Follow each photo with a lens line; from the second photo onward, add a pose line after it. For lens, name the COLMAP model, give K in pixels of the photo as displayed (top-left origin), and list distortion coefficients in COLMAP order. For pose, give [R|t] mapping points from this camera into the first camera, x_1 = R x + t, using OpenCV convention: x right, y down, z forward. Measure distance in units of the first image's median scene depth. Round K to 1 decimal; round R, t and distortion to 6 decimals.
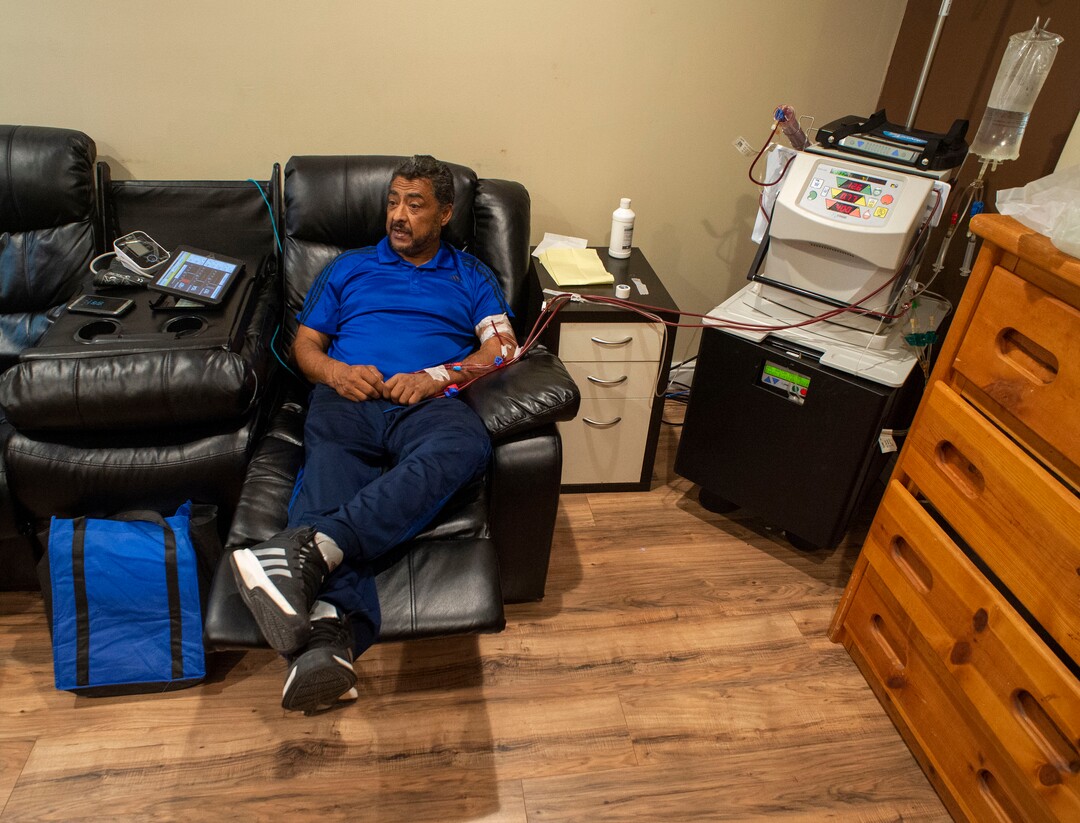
lens RADIAL K [[769.9, 0, 540.0], [0, 769.9, 411.5], [0, 0, 1]] dist [-0.096265, 0.072874]
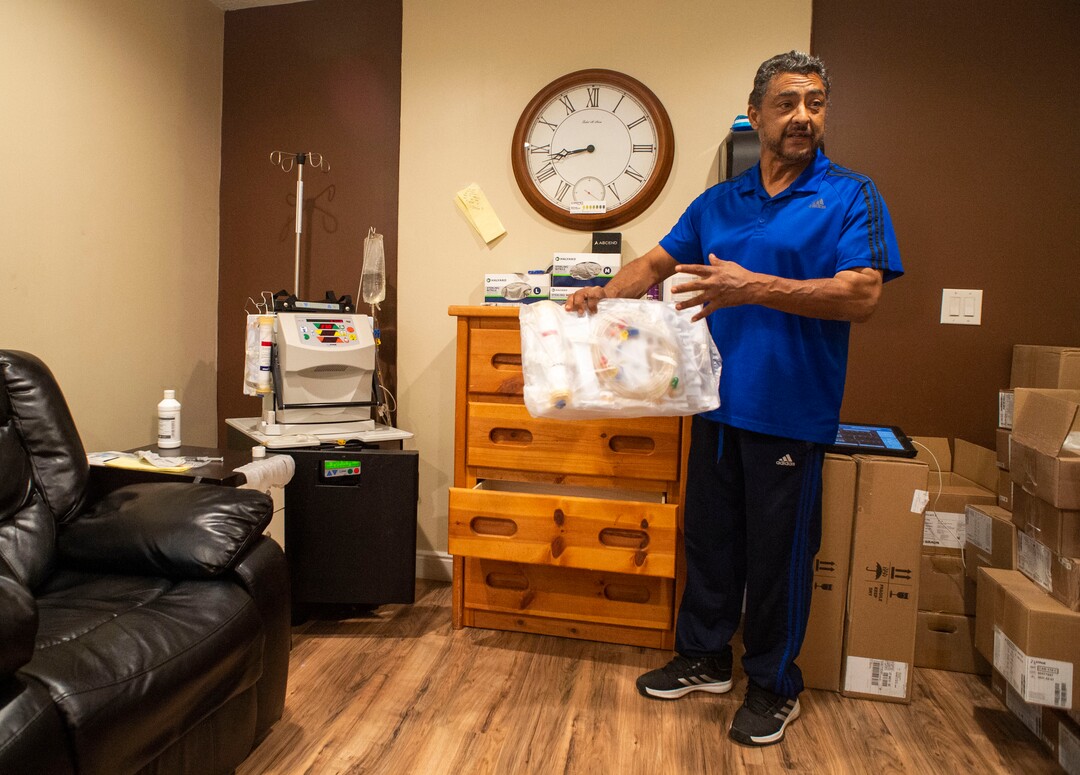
lens RADIAL K [[733.1, 0, 493.6], [0, 733.1, 342.5], [0, 0, 1]] dist [0.003940, 0.003252]
pose [[0.353445, -0.068825, 0.932920, -0.791498], [0.500977, 0.856145, -0.126638, 0.069995], [-0.789999, 0.512131, 0.337080, 0.277177]]
